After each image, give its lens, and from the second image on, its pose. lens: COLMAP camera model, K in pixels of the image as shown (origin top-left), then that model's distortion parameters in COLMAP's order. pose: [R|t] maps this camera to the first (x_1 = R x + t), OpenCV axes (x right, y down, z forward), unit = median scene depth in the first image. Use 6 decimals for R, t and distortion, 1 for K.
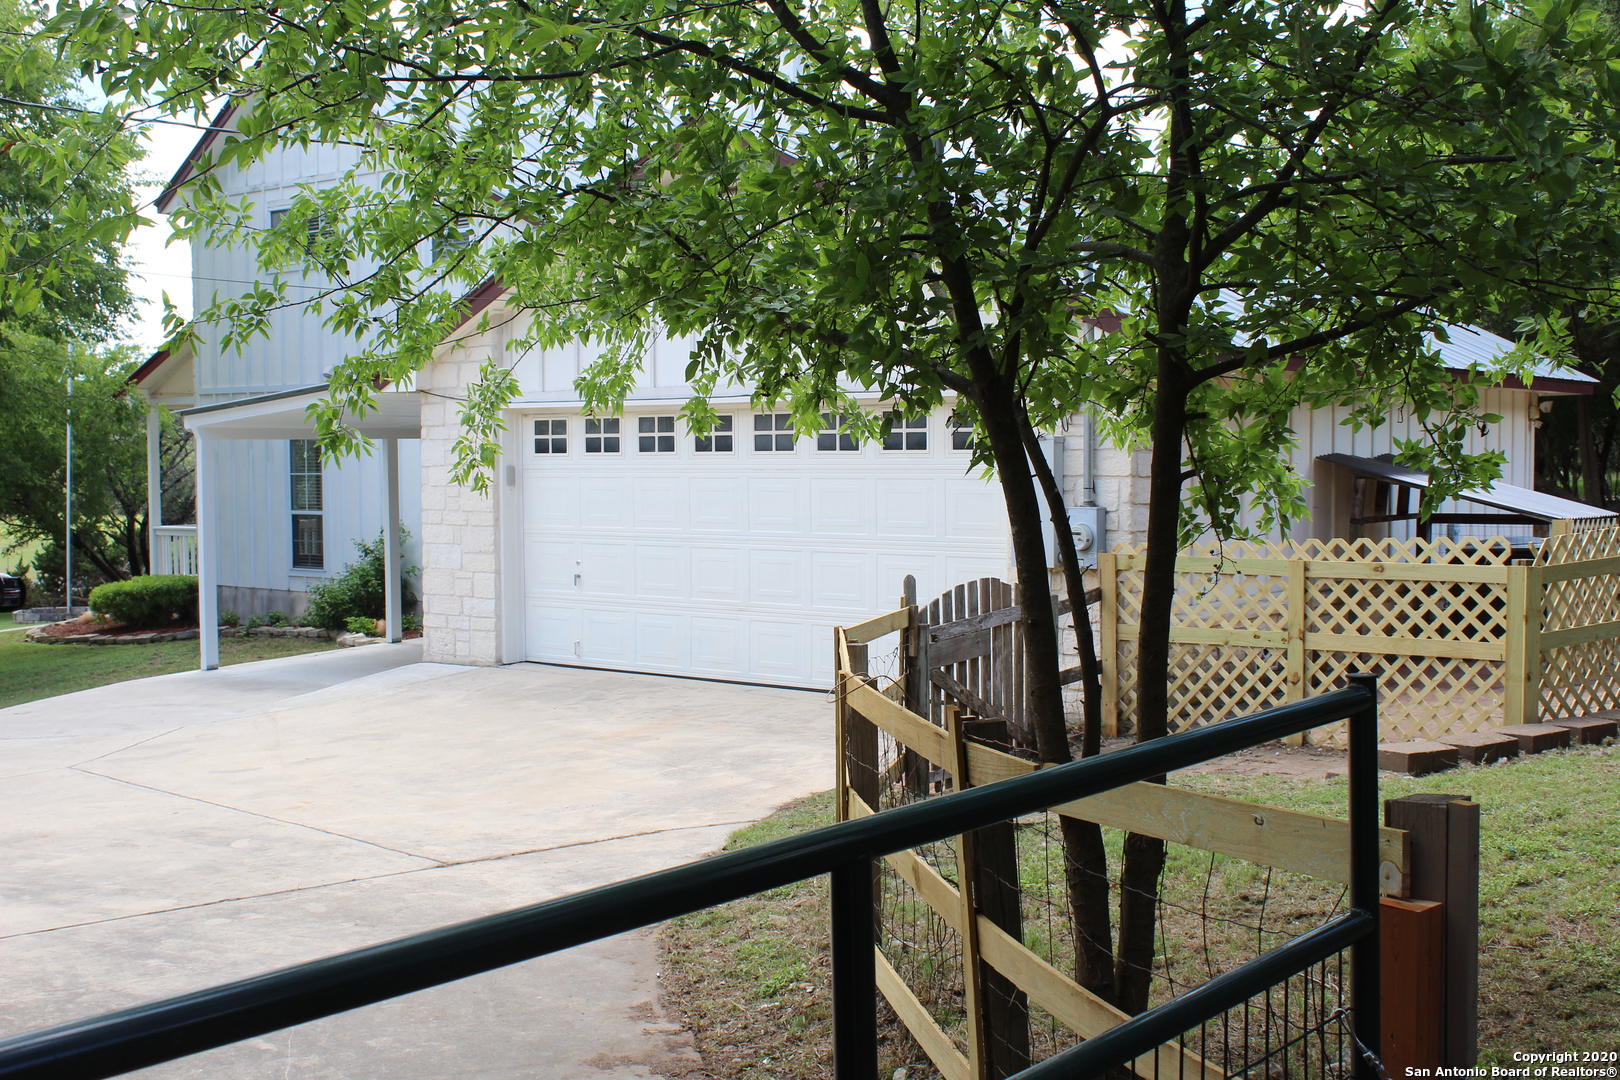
lens RADIAL K [[1830.8, 0, 808.6], [0, 1830.8, 535.9], [0, 0, 1]] dist [-0.081644, 0.000000]
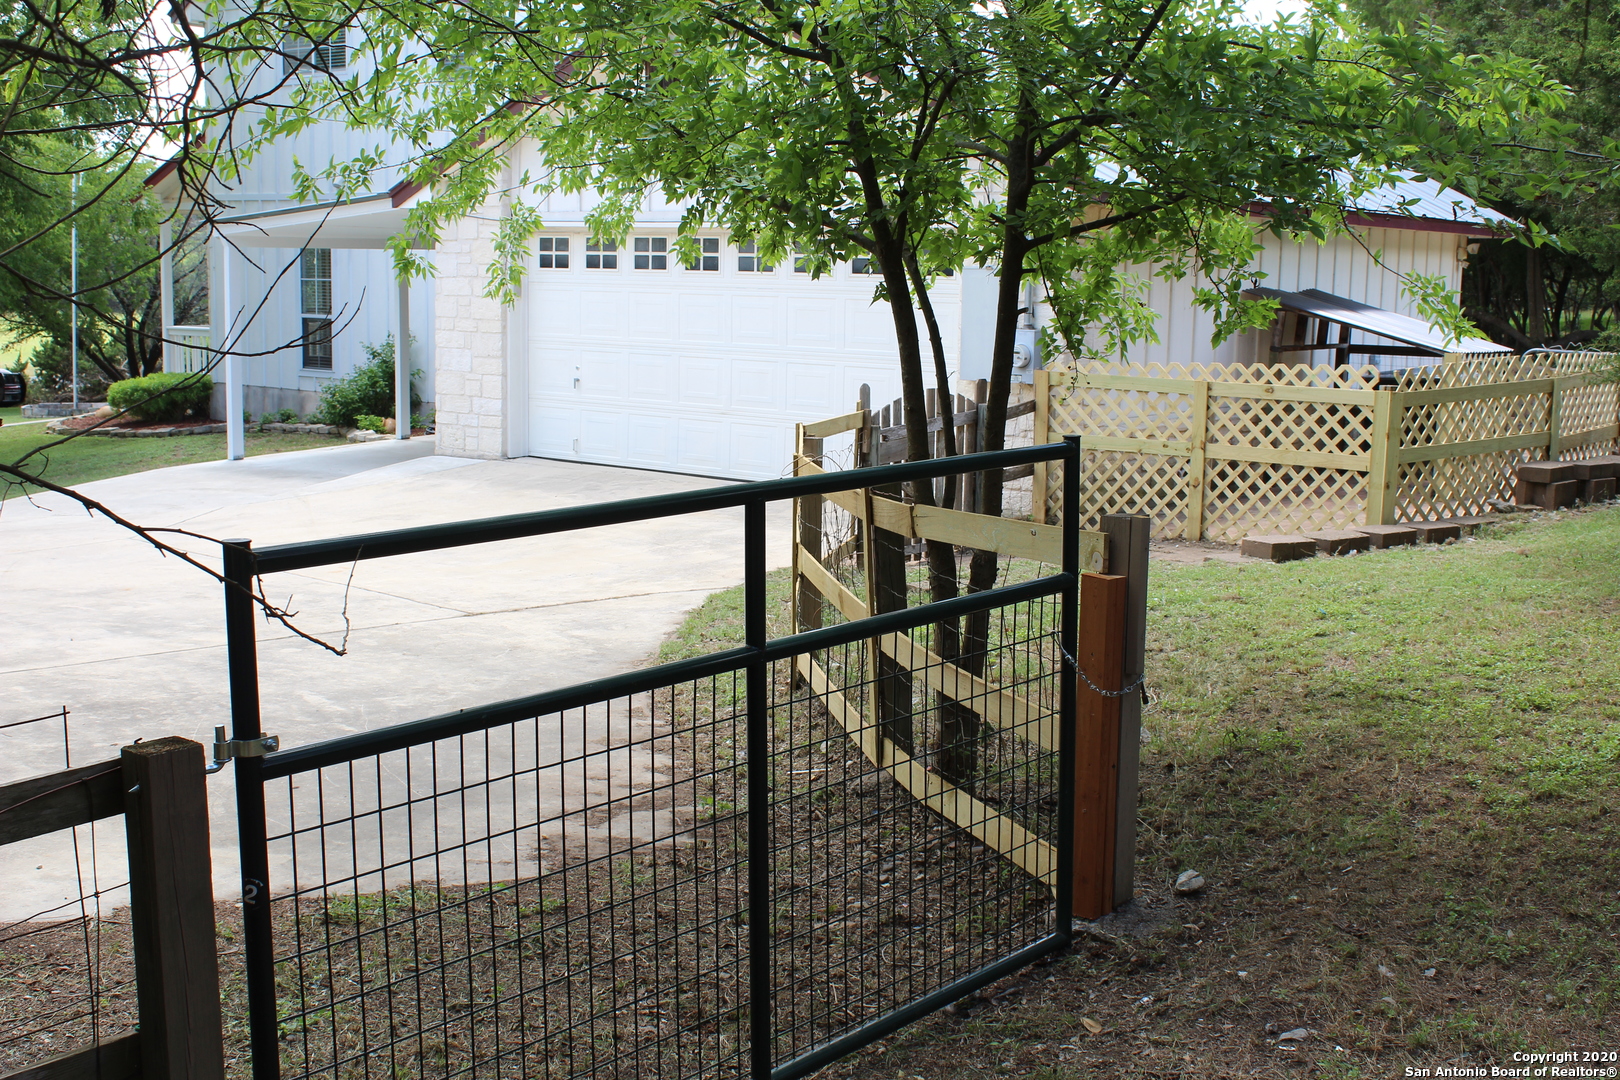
lens RADIAL K [[1830.8, 0, 813.3], [0, 1830.8, 539.0], [0, 0, 1]] dist [-0.081644, 0.000000]
pose [[0.999642, 0.024332, 0.011159, 0.010382], [-0.025350, 0.994396, 0.102636, 0.000698], [-0.008599, -0.102882, 0.994656, -0.165206]]
